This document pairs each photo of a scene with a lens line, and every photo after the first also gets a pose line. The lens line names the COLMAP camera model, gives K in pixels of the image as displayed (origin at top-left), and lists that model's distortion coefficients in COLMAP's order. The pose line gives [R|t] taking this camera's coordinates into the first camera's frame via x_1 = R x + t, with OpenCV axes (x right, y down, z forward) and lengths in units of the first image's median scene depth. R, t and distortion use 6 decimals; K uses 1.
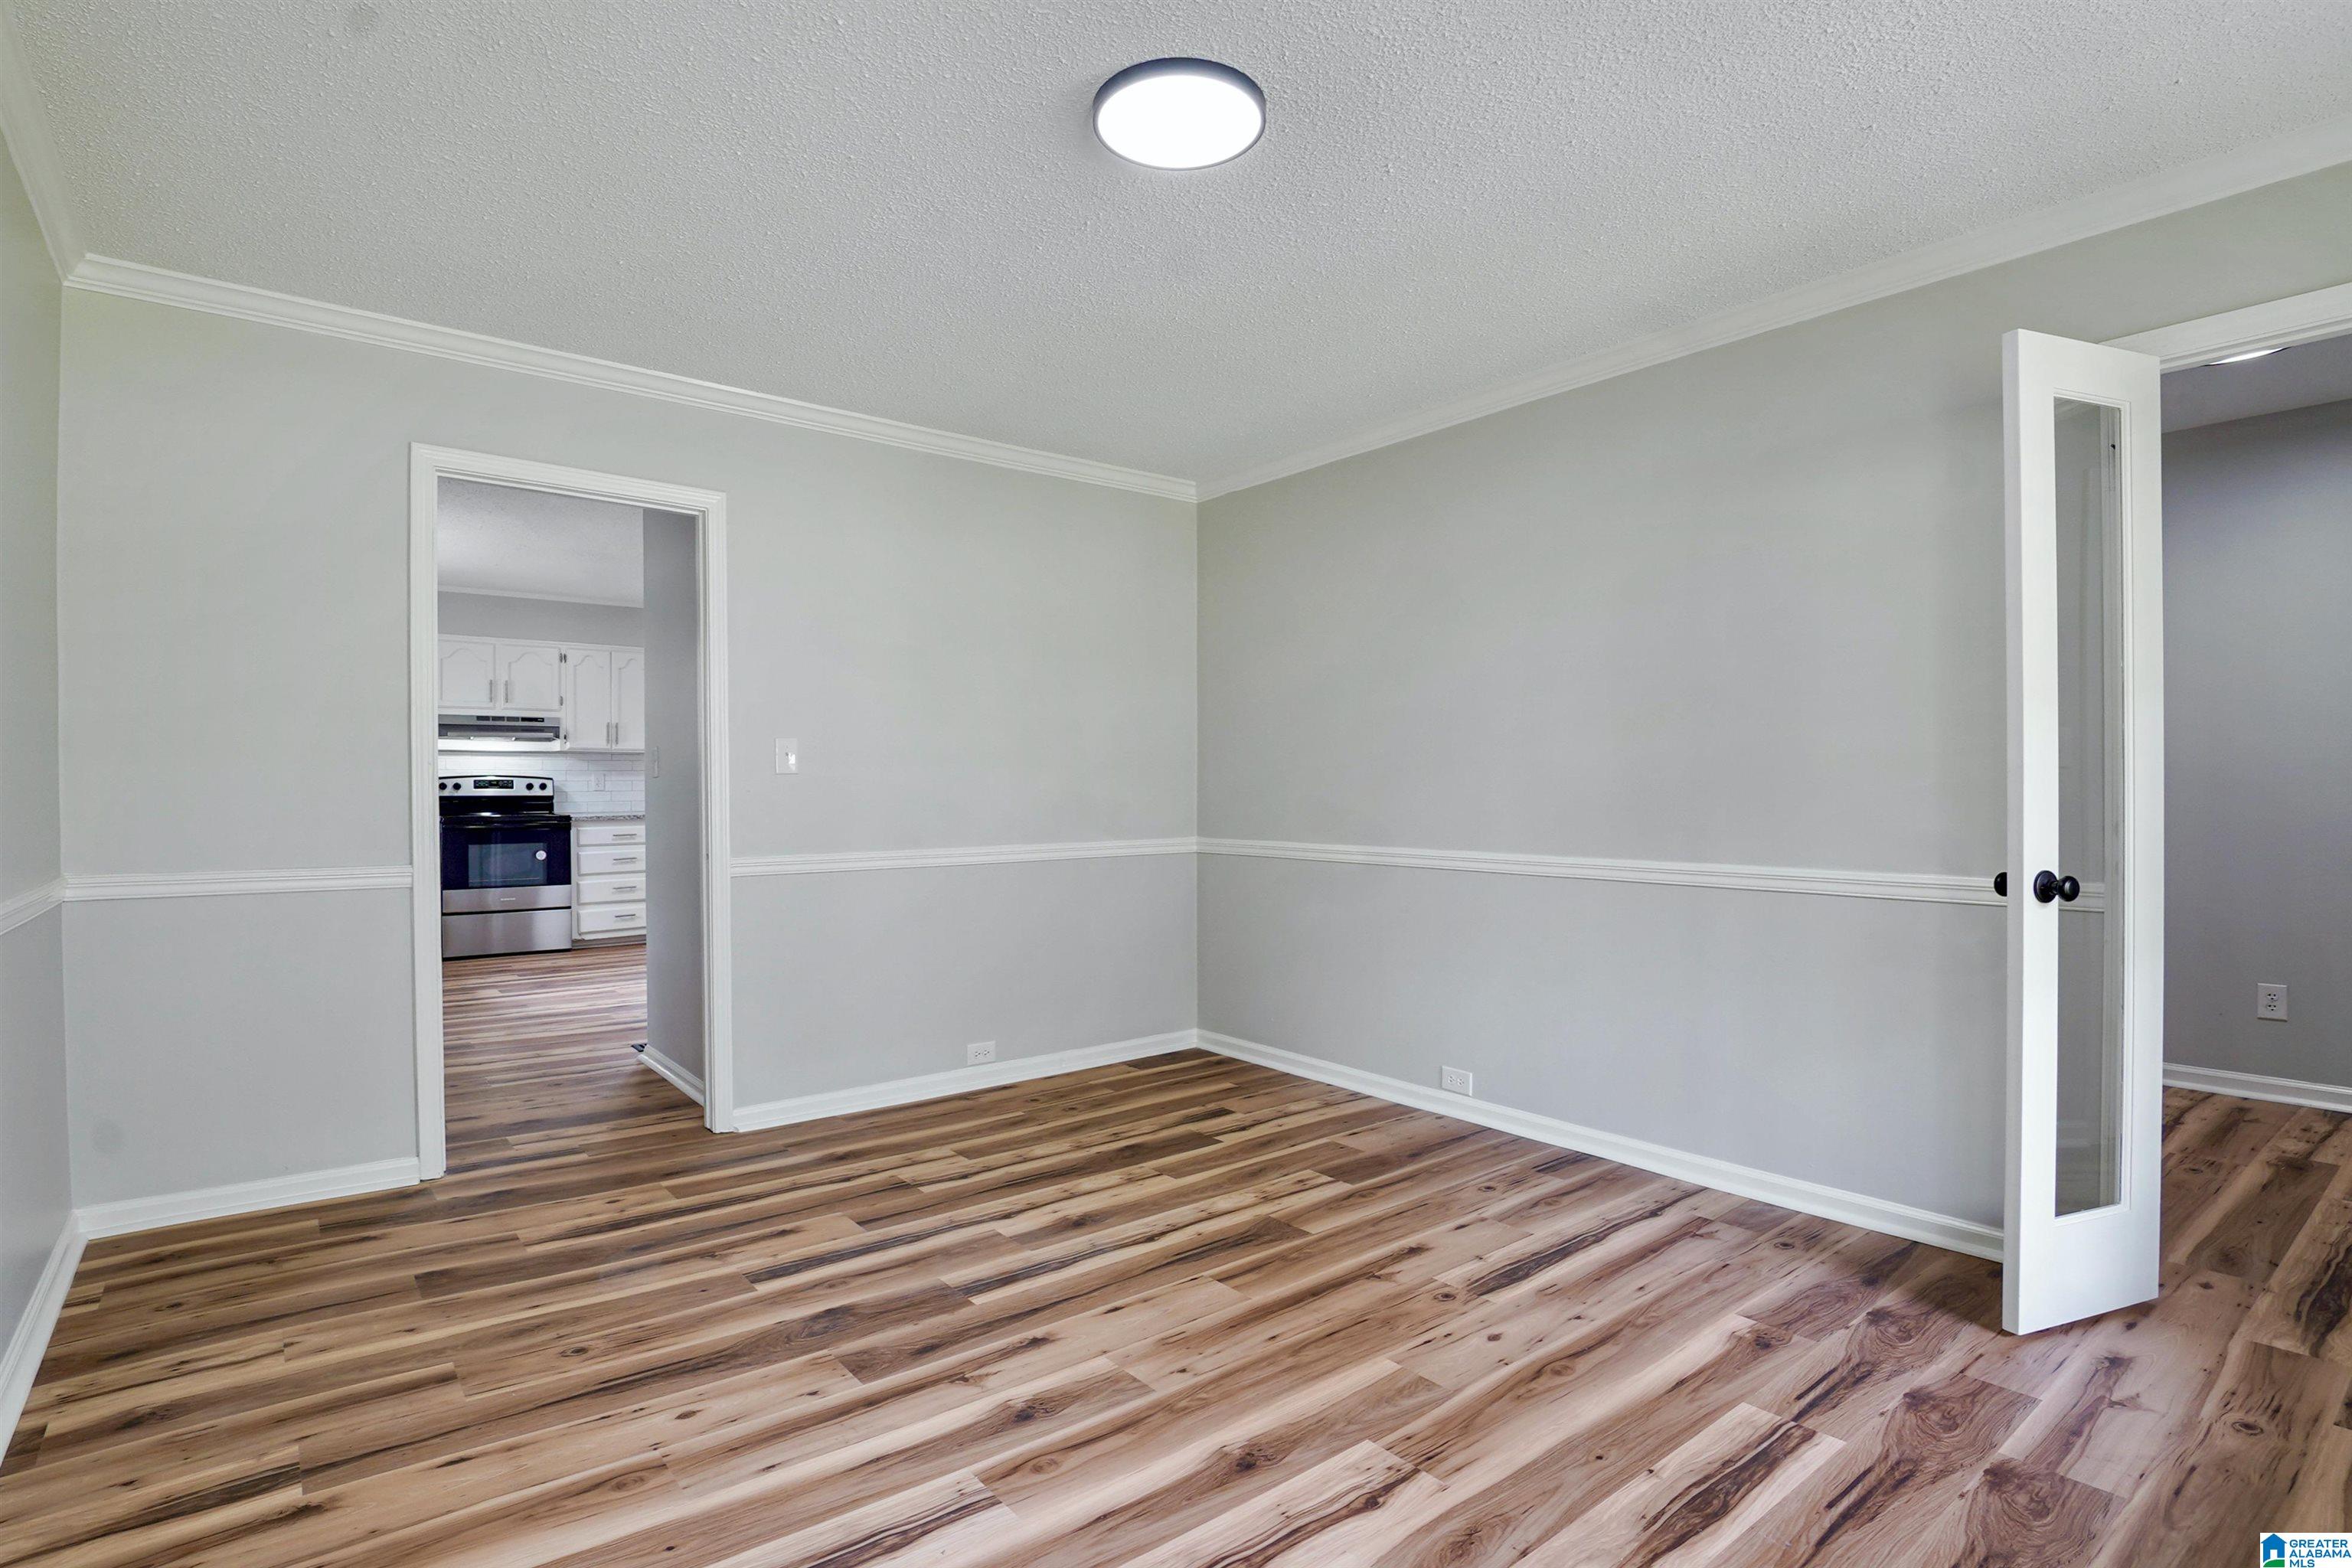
lens RADIAL K [[1169.4, 0, 1170.2], [0, 1169.4, 791.4], [0, 0, 1]] dist [-0.004044, -0.001285]
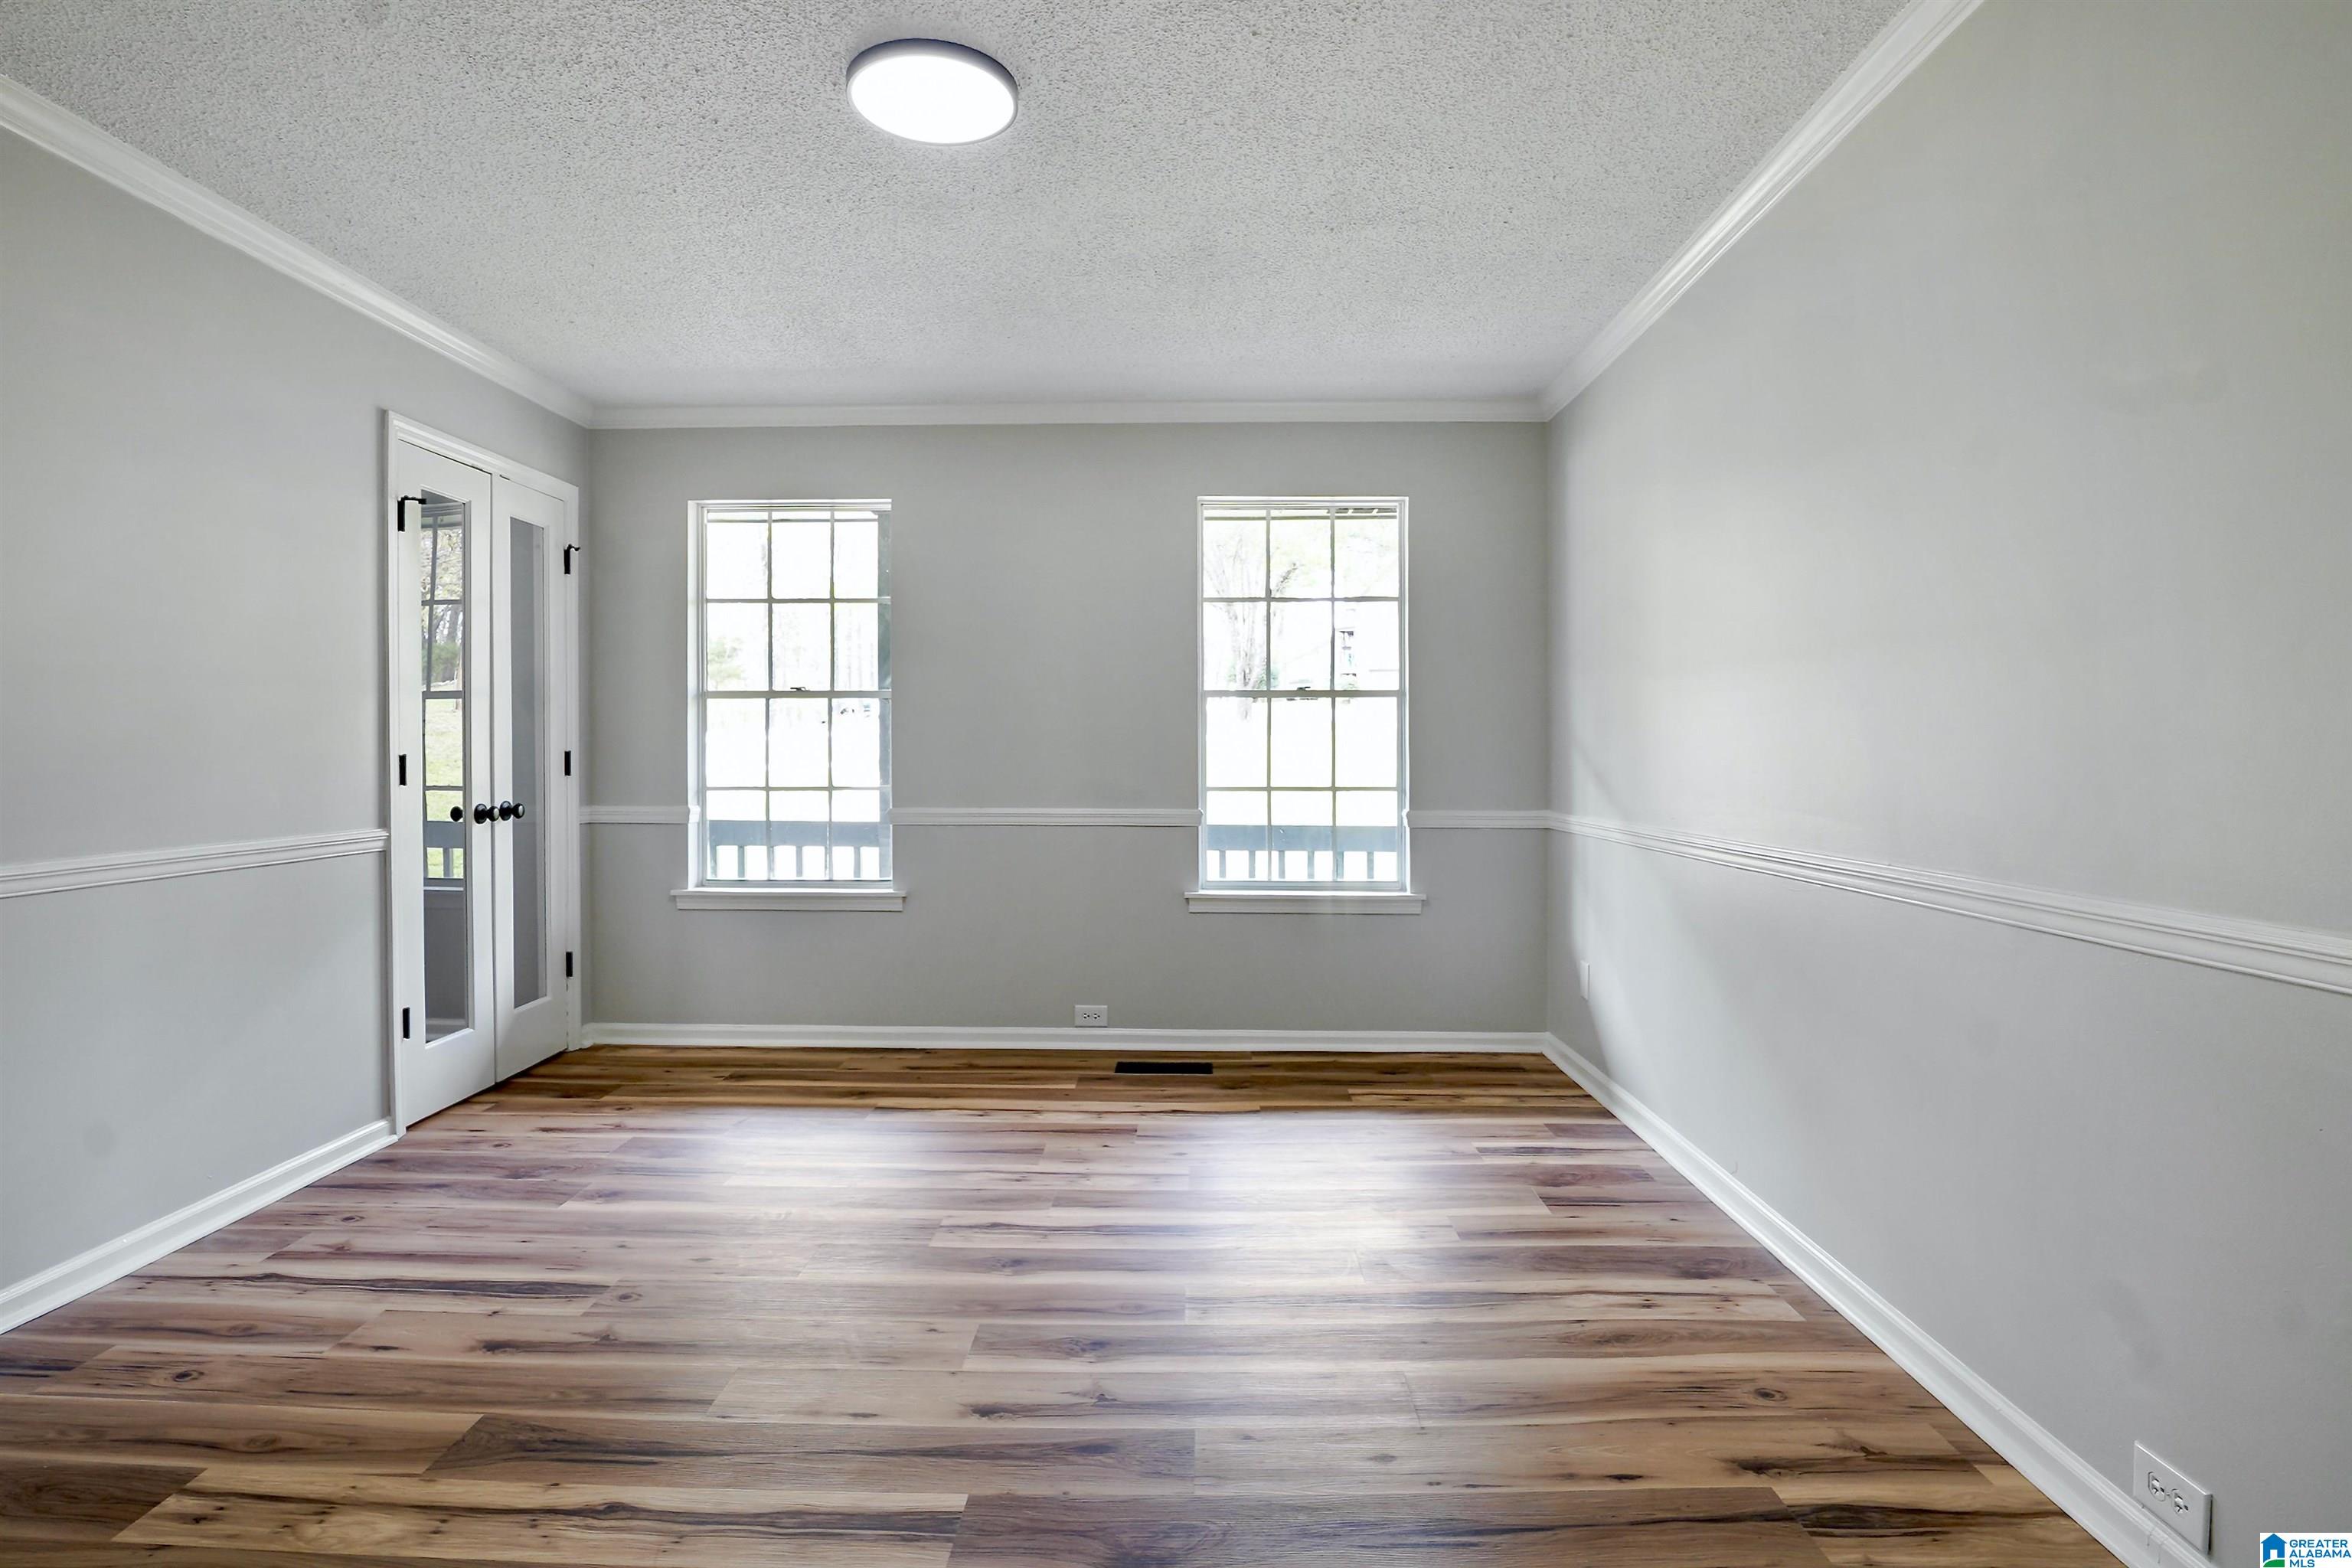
lens RADIAL K [[1145.7, 0, 1178.9], [0, 1145.7, 755.9], [0, 0, 1]] dist [-0.028143, -0.000838]
pose [[-0.764162, 0.006773, 0.644989, -0.659425], [0.013431, 0.999895, 0.005413, 0.004028], [-0.644885, 0.012799, -0.764173, 1.355114]]
